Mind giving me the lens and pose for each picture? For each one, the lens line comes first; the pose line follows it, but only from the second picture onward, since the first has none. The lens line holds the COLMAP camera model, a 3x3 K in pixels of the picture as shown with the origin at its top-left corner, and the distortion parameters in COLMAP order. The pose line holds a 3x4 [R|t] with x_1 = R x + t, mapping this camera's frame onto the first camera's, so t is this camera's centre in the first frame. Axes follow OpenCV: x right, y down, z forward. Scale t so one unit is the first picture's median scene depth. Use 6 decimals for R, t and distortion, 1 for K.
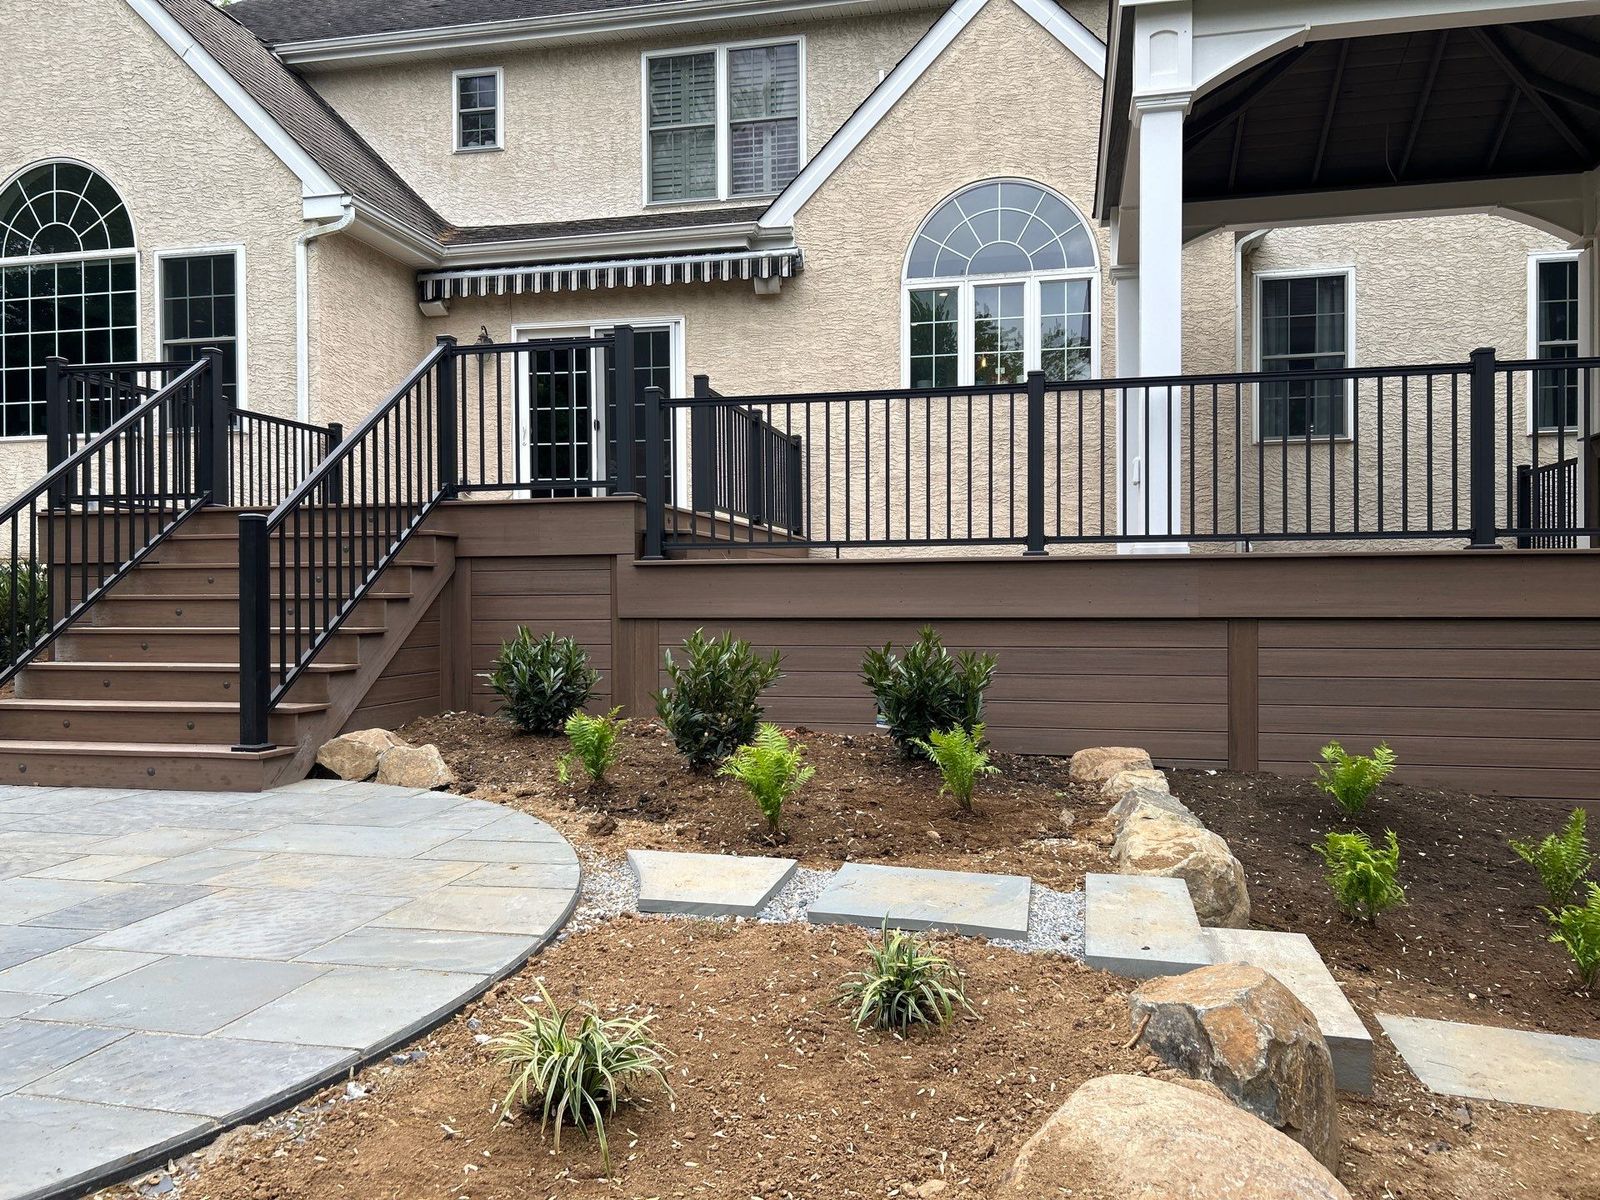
lens RADIAL K [[1175.0, 0, 800.0], [0, 1175.0, 600.0], [0, 0, 1]] dist [0.009844, 0.003970]
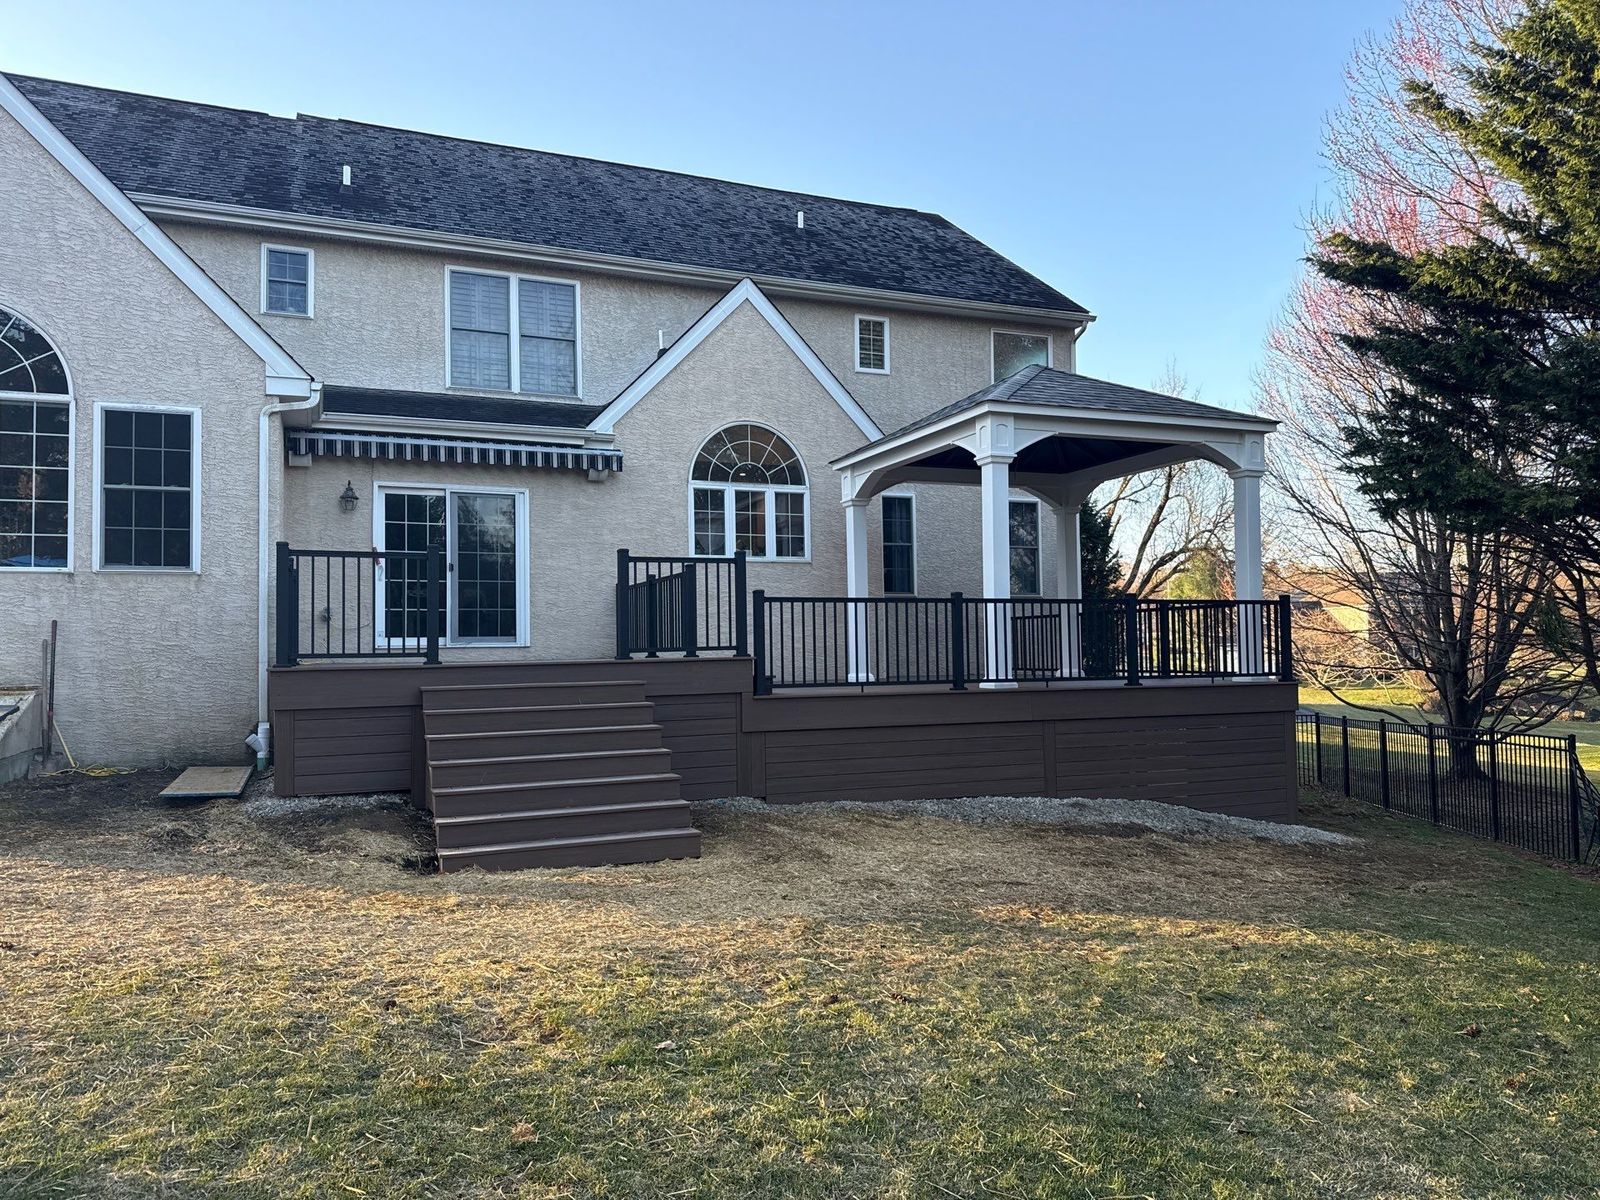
lens RADIAL K [[1077.5, 0, 800.0], [0, 1077.5, 600.0], [0, 0, 1]] dist [0.003210, 0.001561]
pose [[0.809307, 0.015858, 0.587171, -0.597478], [0.014652, 0.998779, -0.047171, -0.059249], [-0.587203, 0.046779, 0.808087, -0.160524]]
